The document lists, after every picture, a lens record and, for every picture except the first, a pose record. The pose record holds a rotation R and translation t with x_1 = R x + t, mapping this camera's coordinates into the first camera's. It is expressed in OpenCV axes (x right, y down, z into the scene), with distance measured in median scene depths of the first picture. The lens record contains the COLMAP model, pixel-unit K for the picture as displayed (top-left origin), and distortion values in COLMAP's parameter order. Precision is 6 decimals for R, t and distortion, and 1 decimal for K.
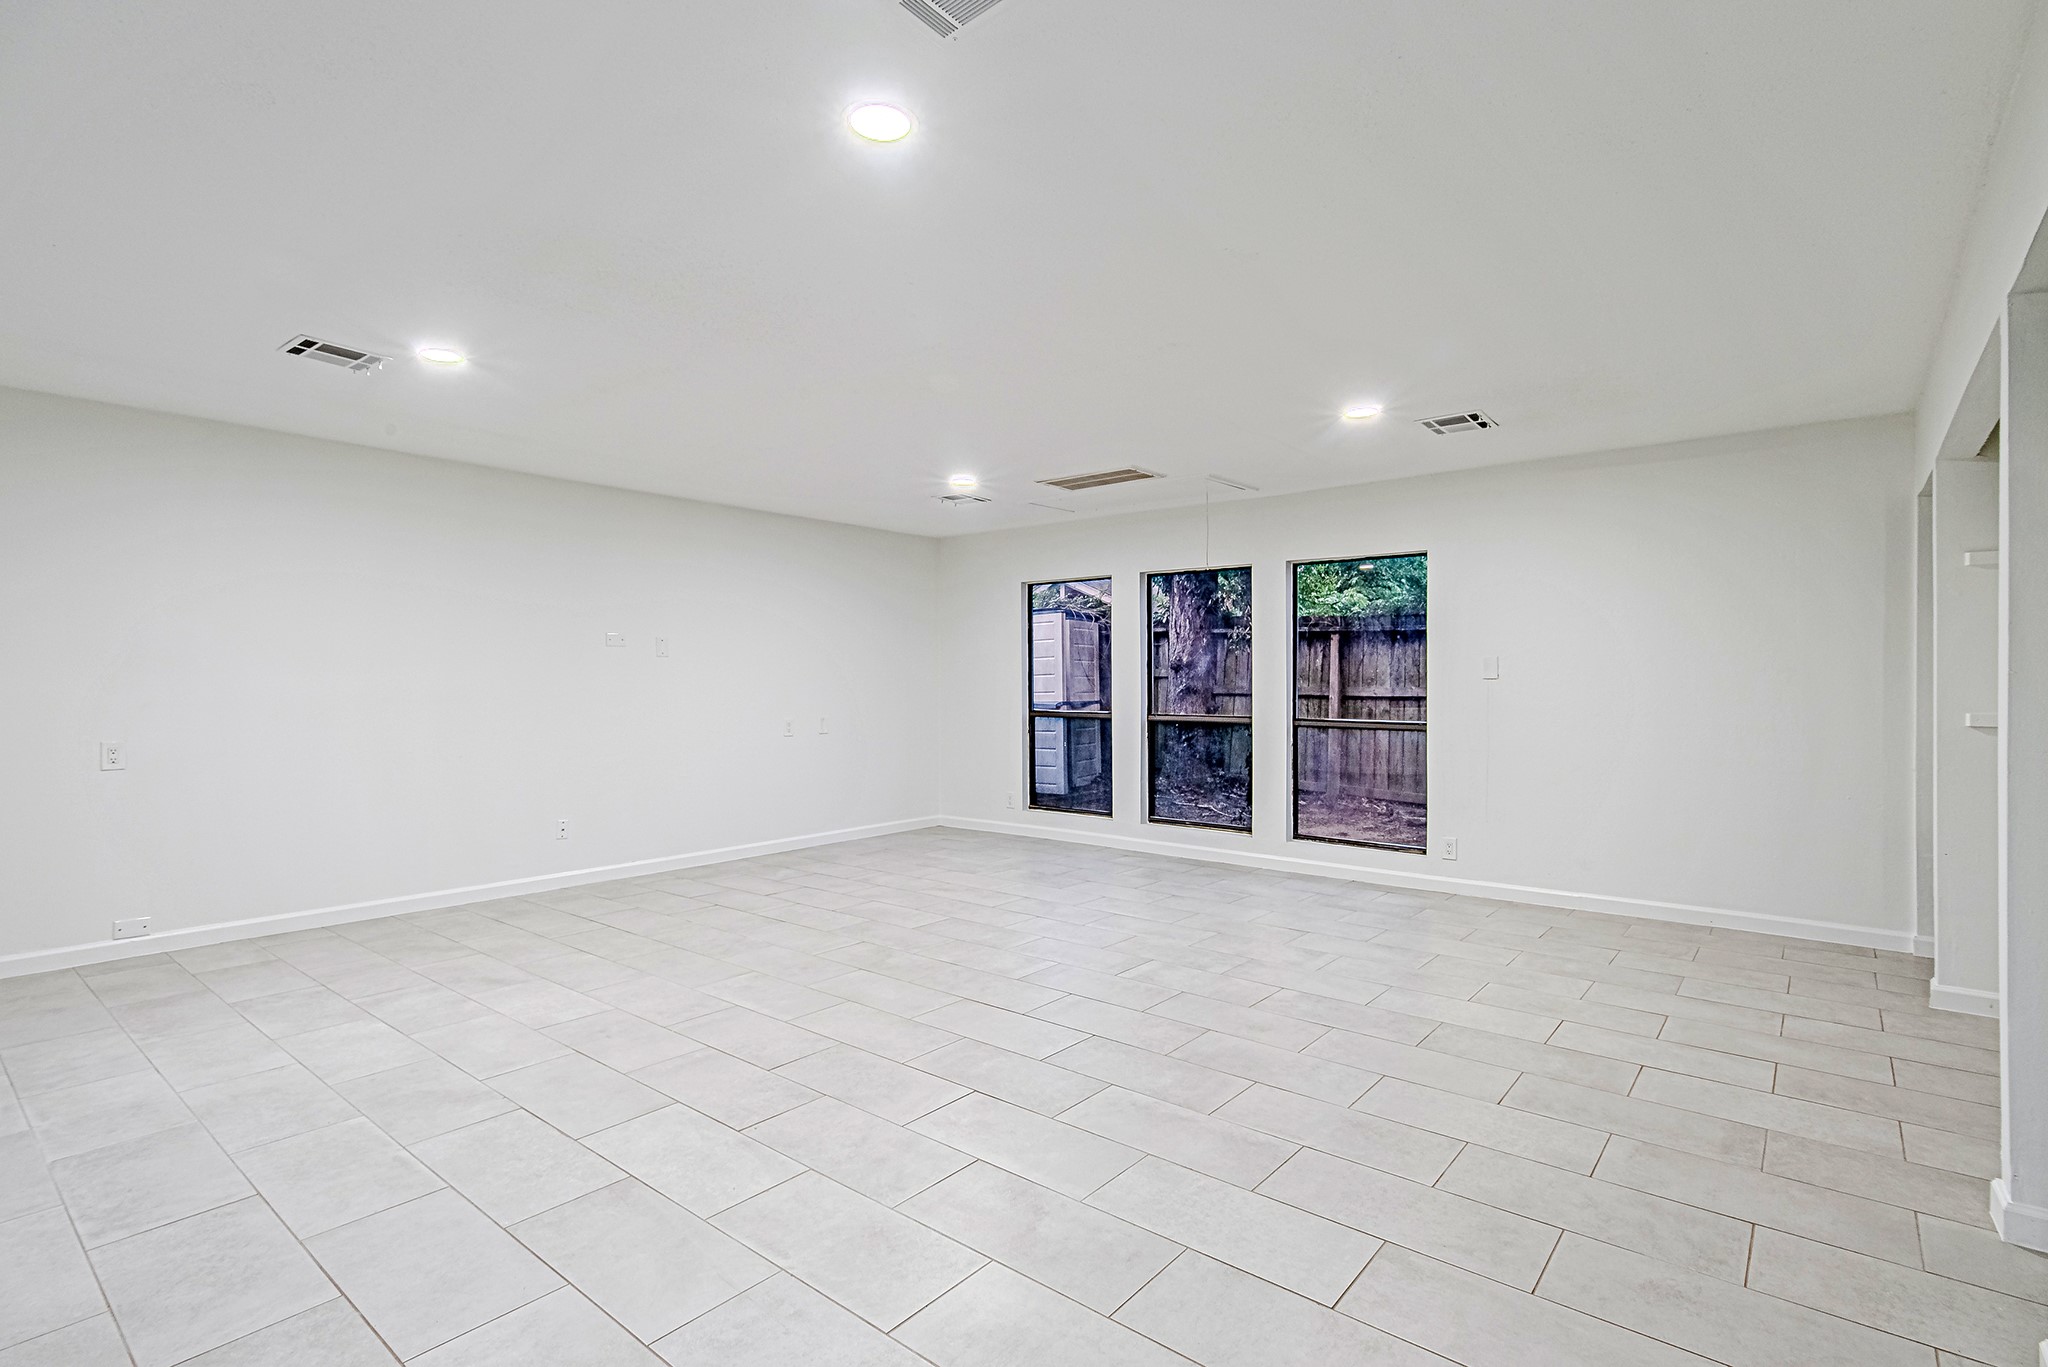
lens RADIAL K [[988.6, 0, 1024.2], [0, 988.6, 683.0], [0, 0, 1]] dist [0.000609, 0.000074]
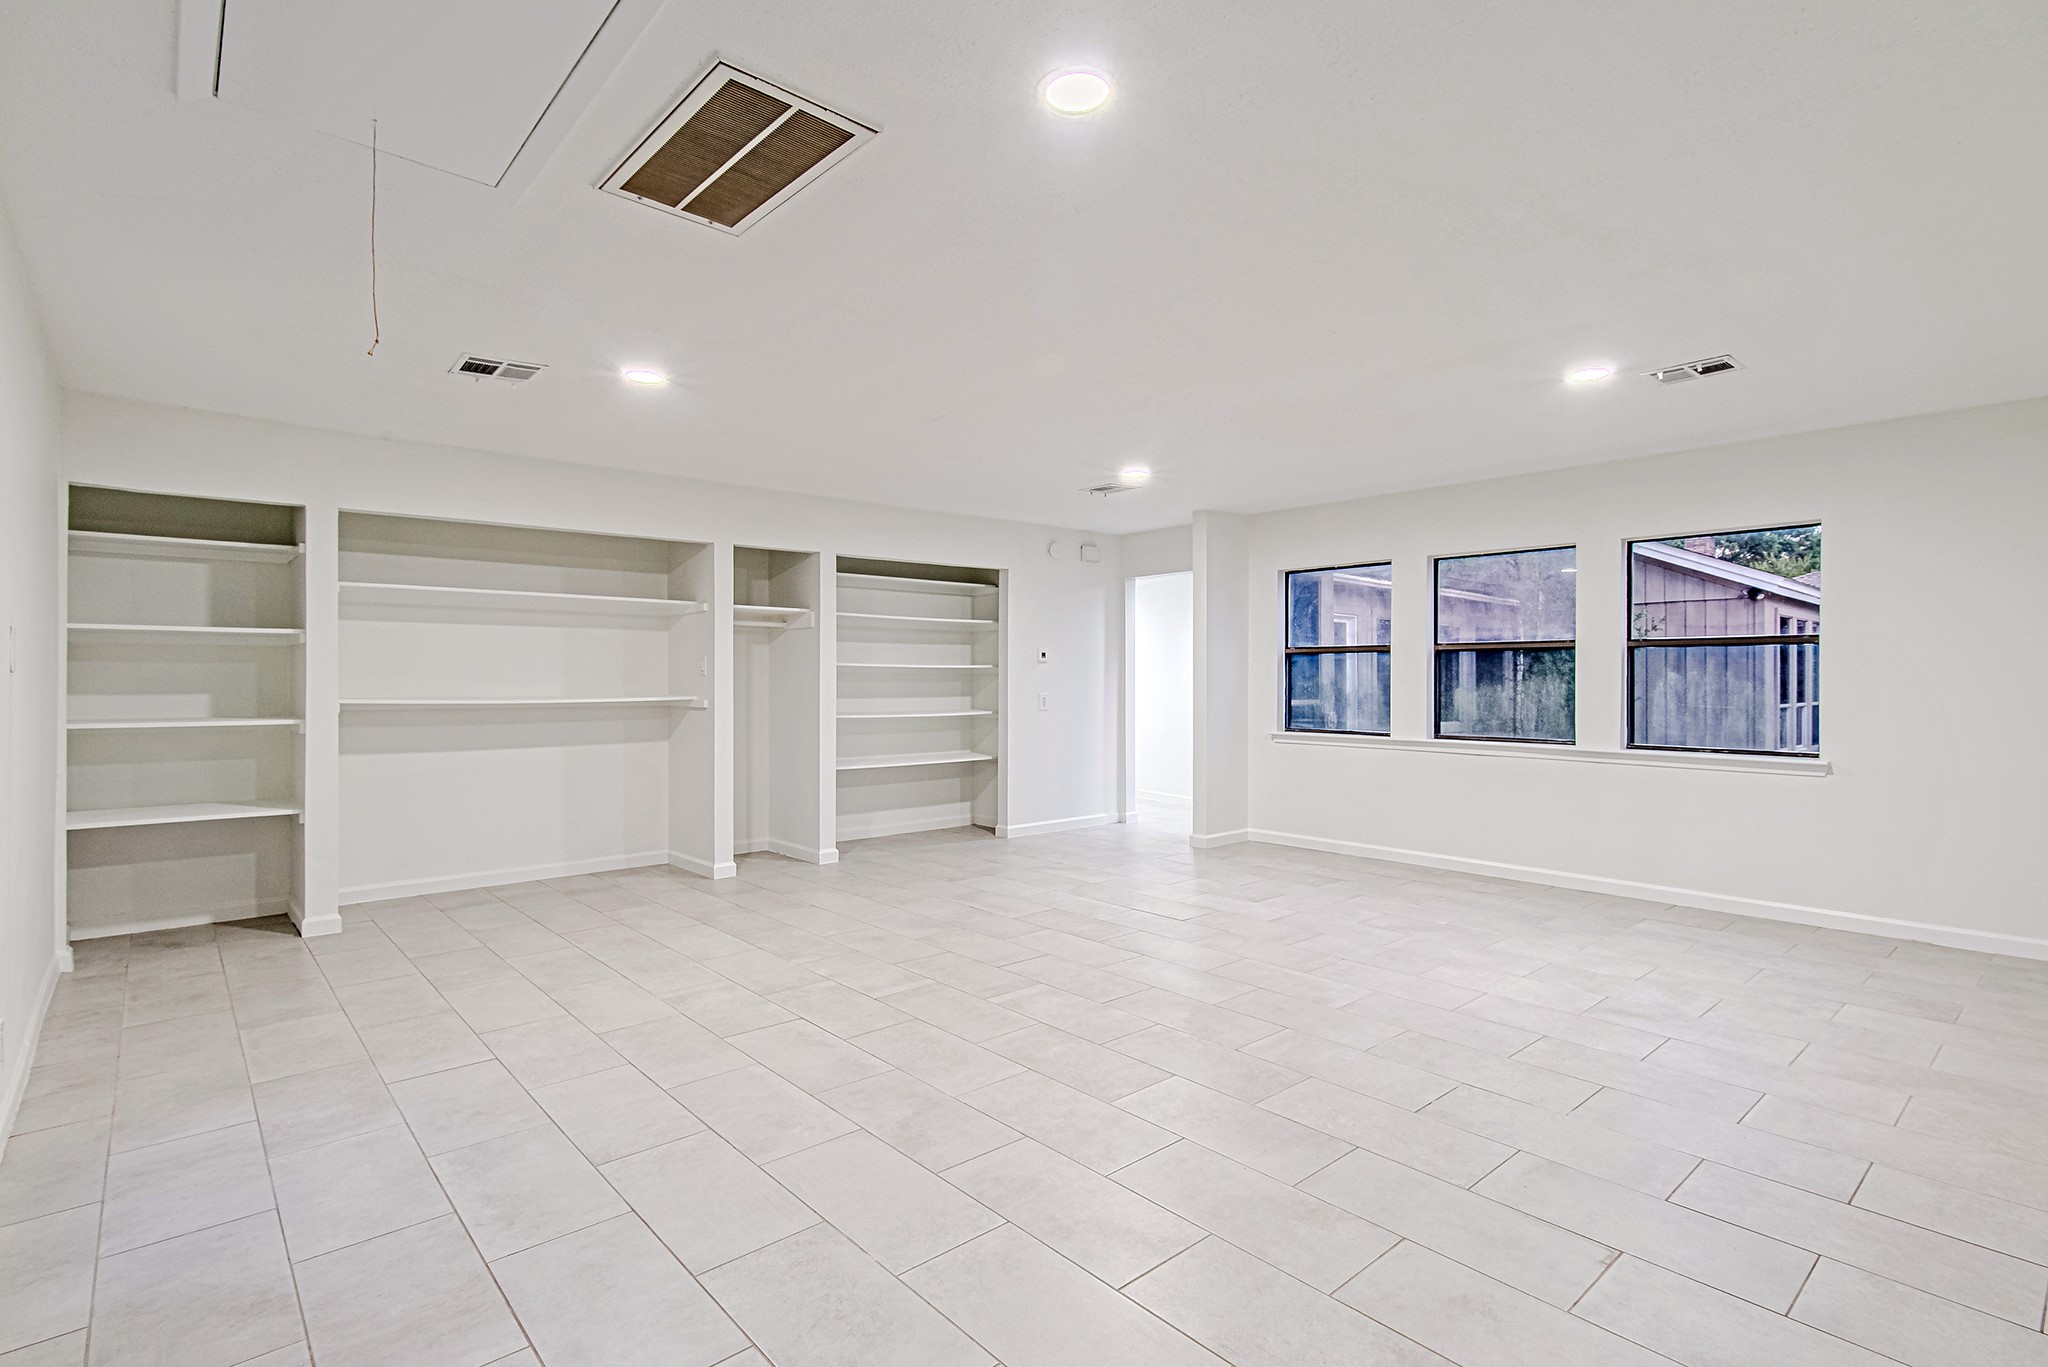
lens RADIAL K [[988.6, 0, 1024.6], [0, 988.6, 685.1], [0, 0, 1]] dist [0.000609, 0.000074]
pose [[-0.988043, 0.000249, 0.154177, -0.140691], [0.000426, 0.999999, 0.001116, 0.006337], [-0.154176, 0.001168, -0.988043, 1.959961]]
